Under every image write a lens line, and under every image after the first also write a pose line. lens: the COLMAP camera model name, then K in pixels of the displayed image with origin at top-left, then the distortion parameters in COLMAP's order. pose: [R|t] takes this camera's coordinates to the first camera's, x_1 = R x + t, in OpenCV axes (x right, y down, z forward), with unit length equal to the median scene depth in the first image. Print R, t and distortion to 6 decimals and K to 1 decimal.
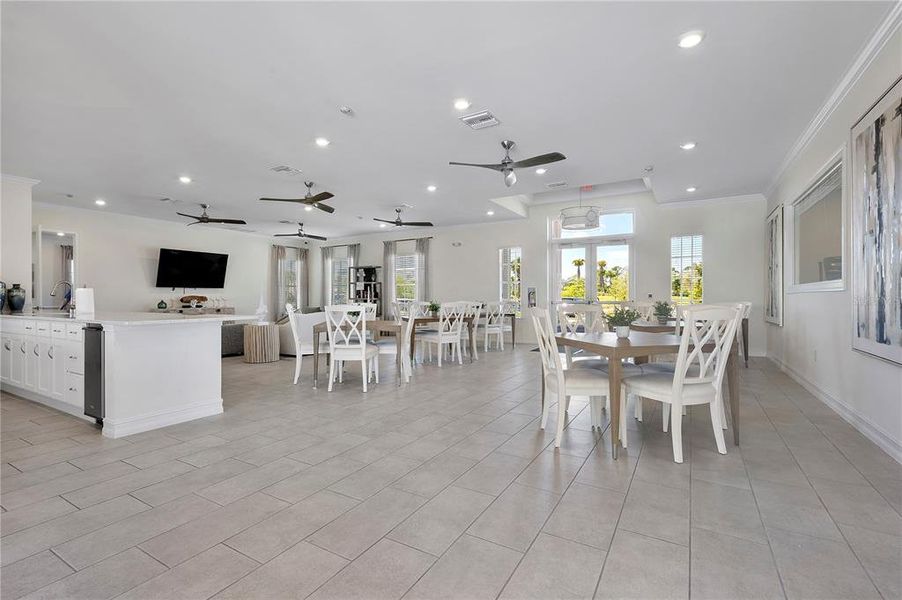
lens RADIAL K [[415.2, 0, 450.2], [0, 415.2, 297.7], [0, 0, 1]] dist [-0.006939, 0.002063]
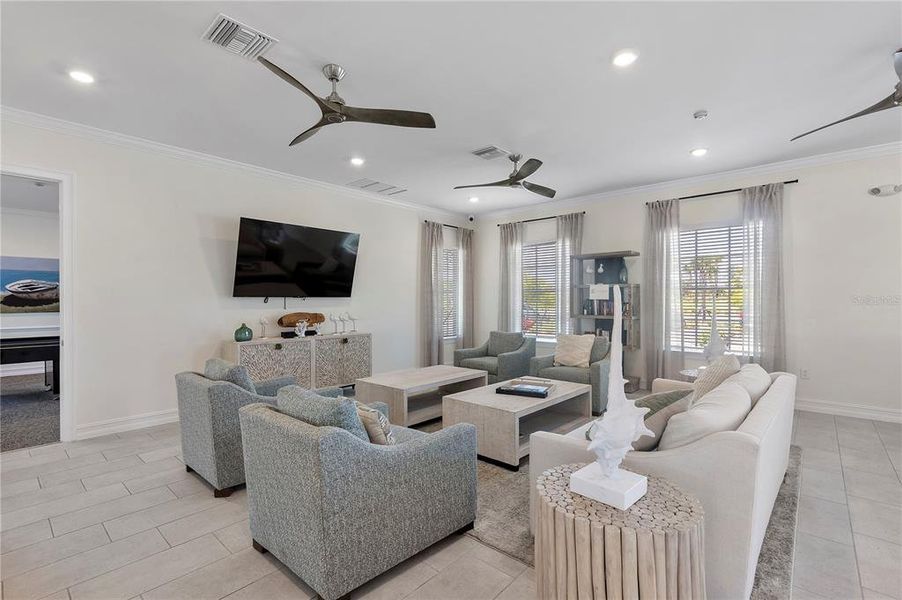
lens RADIAL K [[415.2, 0, 452.9], [0, 415.2, 300.1], [0, 0, 1]] dist [-0.006939, 0.002063]
pose [[0.981744, -0.001583, -0.190203, -0.300185], [0.001347, 0.999998, -0.001372, -0.017433], [0.190204, 0.001091, 0.981744, 0.473077]]
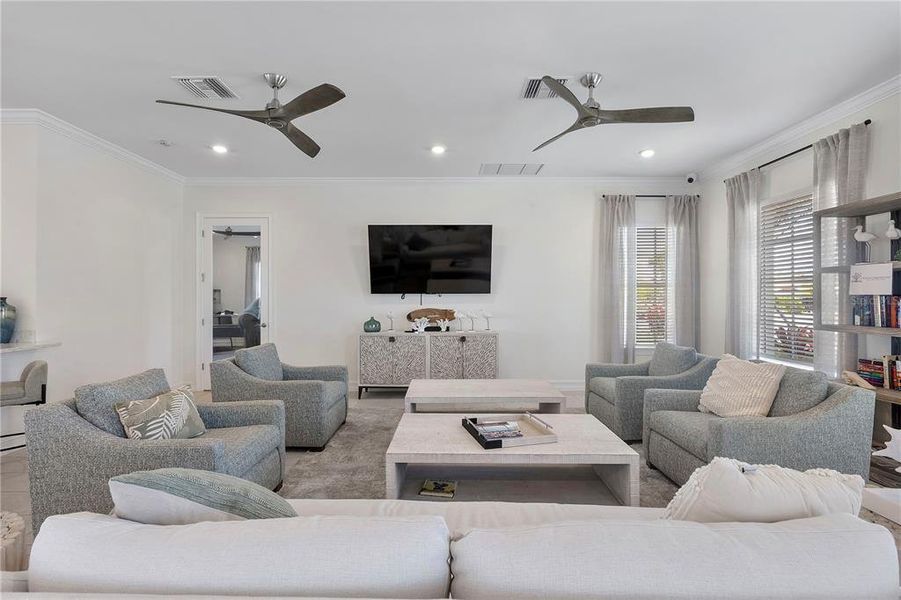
lens RADIAL K [[414.8, 0, 439.3], [0, 414.8, 298.2], [0, 0, 1]] dist [-0.006939, 0.002063]
pose [[0.511966, 0.002614, -0.859002, -0.139101], [0.000294, 0.999995, 0.003218, -0.017748], [0.859006, -0.001900, 0.511962, 0.661142]]
